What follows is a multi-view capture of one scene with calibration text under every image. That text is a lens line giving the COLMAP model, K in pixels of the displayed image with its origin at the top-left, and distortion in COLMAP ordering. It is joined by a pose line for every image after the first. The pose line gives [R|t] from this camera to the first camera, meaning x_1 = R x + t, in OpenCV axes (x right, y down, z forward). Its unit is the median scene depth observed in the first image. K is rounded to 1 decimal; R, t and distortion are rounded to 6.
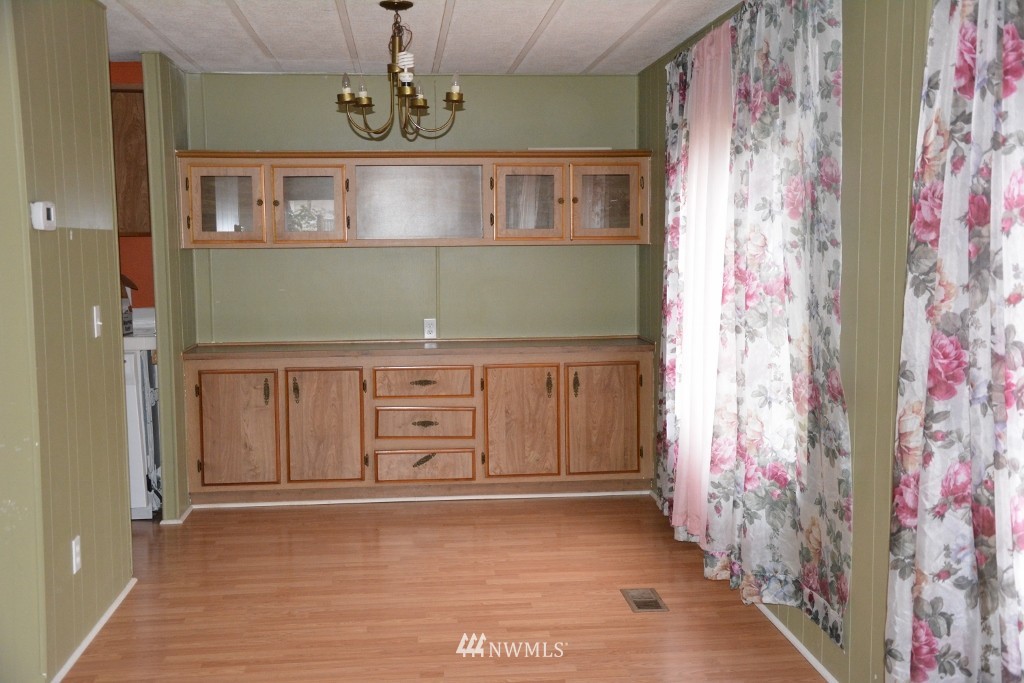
lens RADIAL K [[1188.1, 0, 517.4], [0, 1188.1, 342.0], [0, 0, 1]] dist [-0.002781, 0.319185]
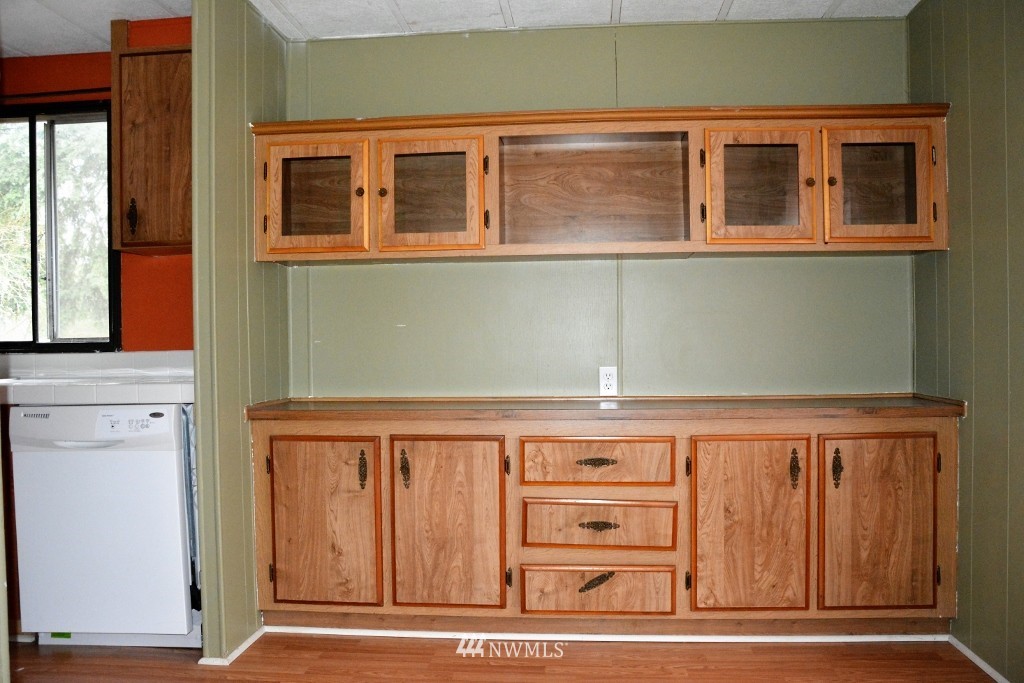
lens RADIAL K [[814.3, 0, 513.4], [0, 814.3, 346.5], [0, 0, 1]] dist [-0.154517, 0.114843]
pose [[0.982167, 0.000008, -0.188012, -0.041327], [-0.014734, 0.996928, -0.076927, 0.006268], [0.187434, 0.078326, 0.979149, 0.561633]]
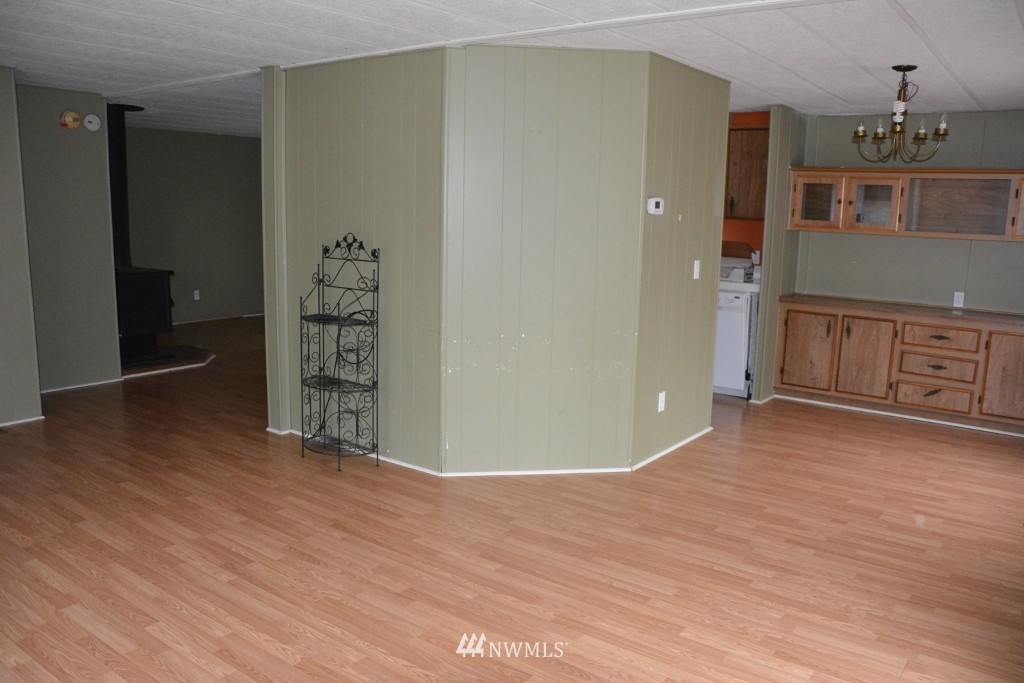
lens RADIAL K [[814.3, 0, 513.4], [0, 814.3, 346.5], [0, 0, 1]] dist [-0.154517, 0.114843]
pose [[0.734484, 0.144405, -0.663084, 0.165566], [-0.097914, 0.989424, 0.107017, -0.004700], [0.671525, -0.013677, 0.740856, -0.010535]]
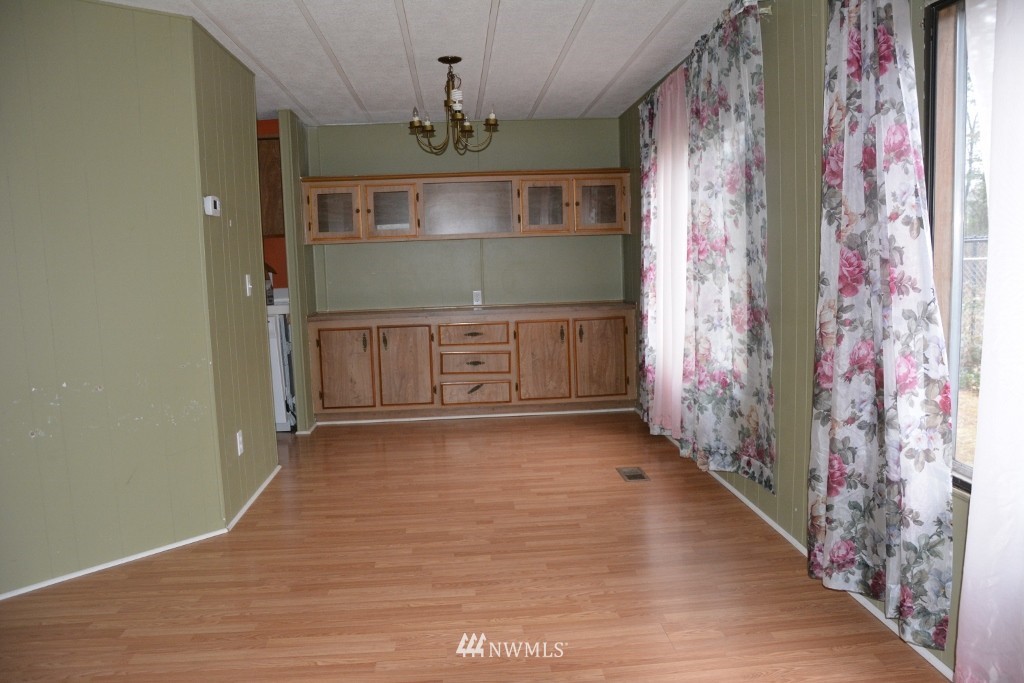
lens RADIAL K [[814.3, 0, 513.4], [0, 814.3, 346.5], [0, 0, 1]] dist [-0.154517, 0.114843]
pose [[0.999356, -0.021838, -0.028481, -0.003941], [0.022220, 0.999667, 0.013150, 0.037495], [0.028184, -0.013774, 0.999508, 0.027661]]
